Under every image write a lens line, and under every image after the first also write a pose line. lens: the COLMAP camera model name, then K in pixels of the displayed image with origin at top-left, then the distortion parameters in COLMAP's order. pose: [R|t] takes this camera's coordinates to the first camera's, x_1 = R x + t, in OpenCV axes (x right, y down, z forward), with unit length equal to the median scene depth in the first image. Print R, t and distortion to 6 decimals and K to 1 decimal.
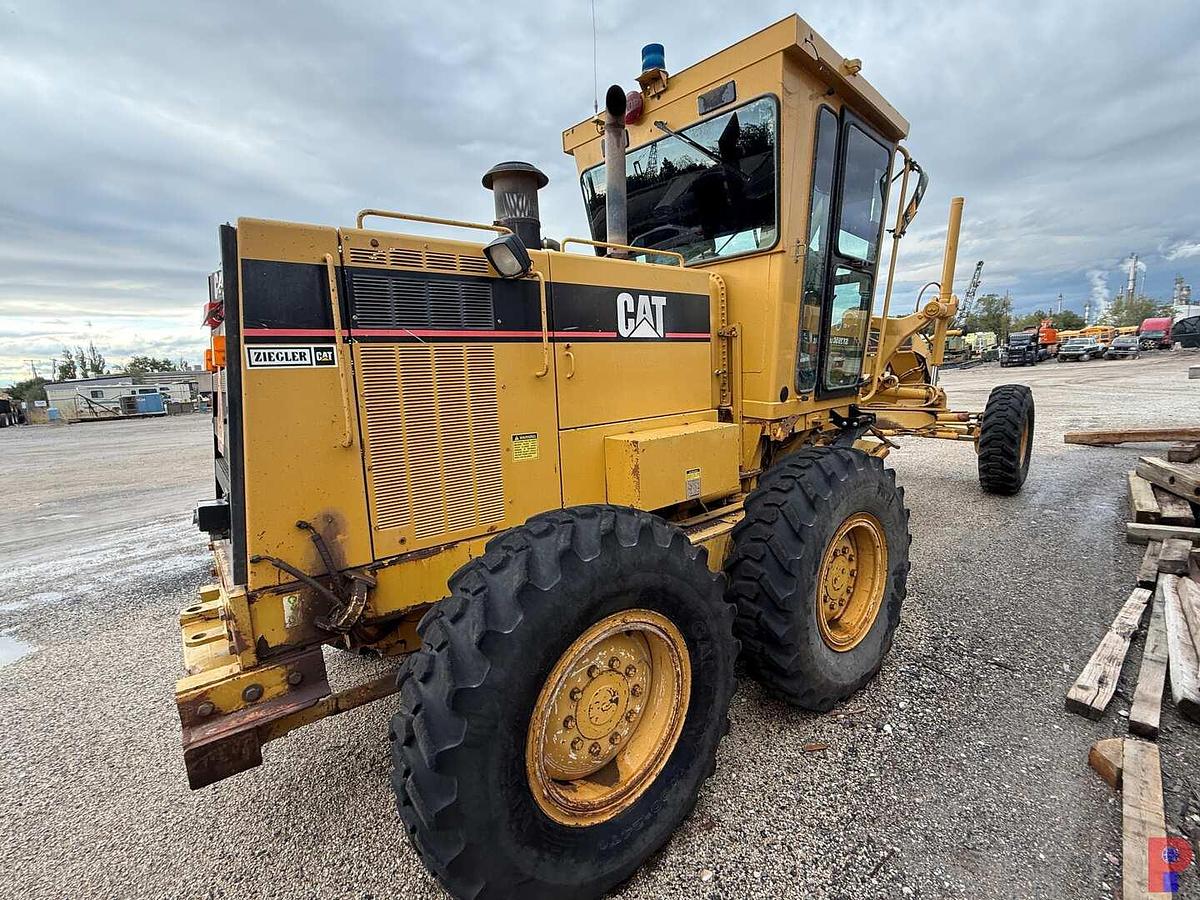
lens RADIAL K [[542.0, 0, 600.0], [0, 542.0, 450.0], [0, 0, 1]] dist [-0.000153, -0.000081]
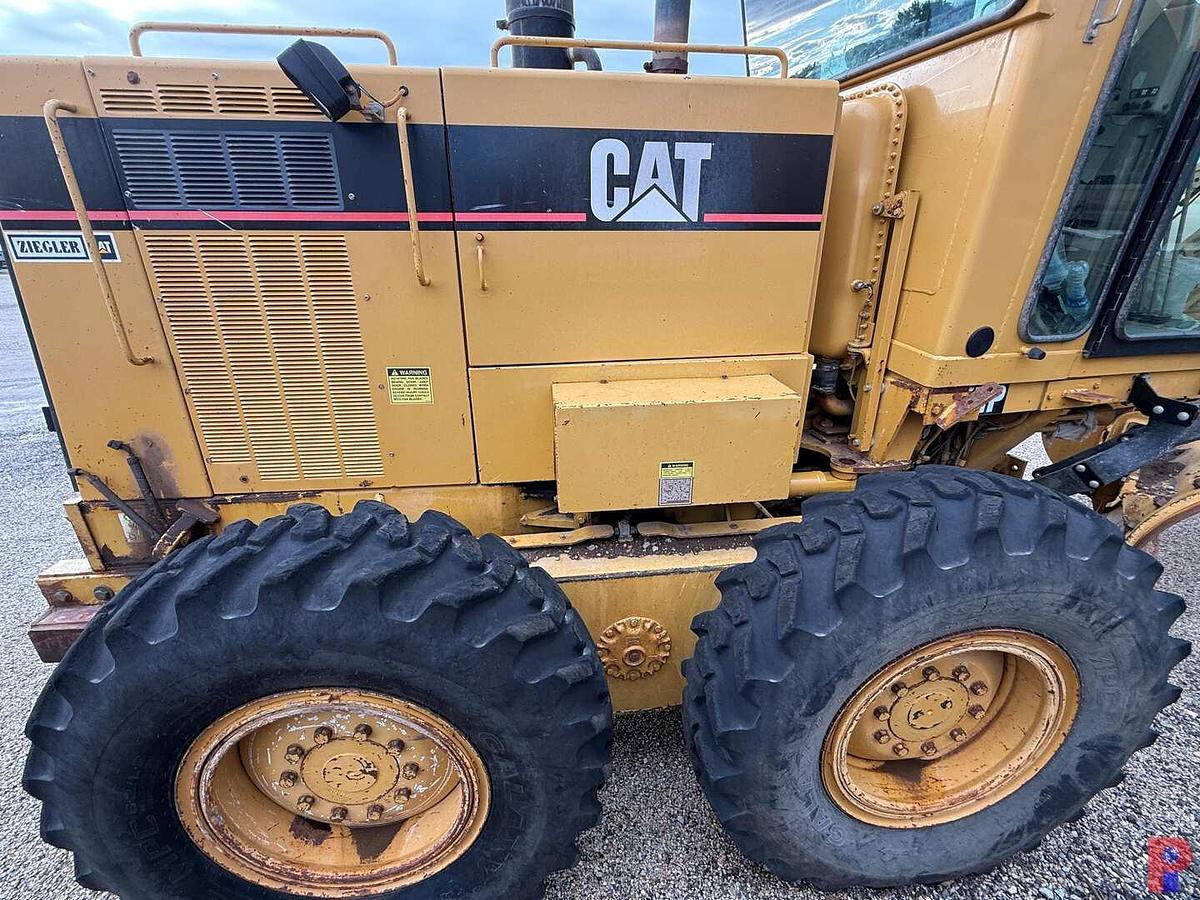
lens RADIAL K [[542.0, 0, 600.0], [0, 542.0, 450.0], [0, 0, 1]] dist [-0.000153, -0.000081]
pose [[0.847568, 0.241058, -0.472778, 0.458202], [-0.115437, 0.953294, 0.279113, -0.162614], [0.517979, -0.181991, 0.835809, 0.550725]]
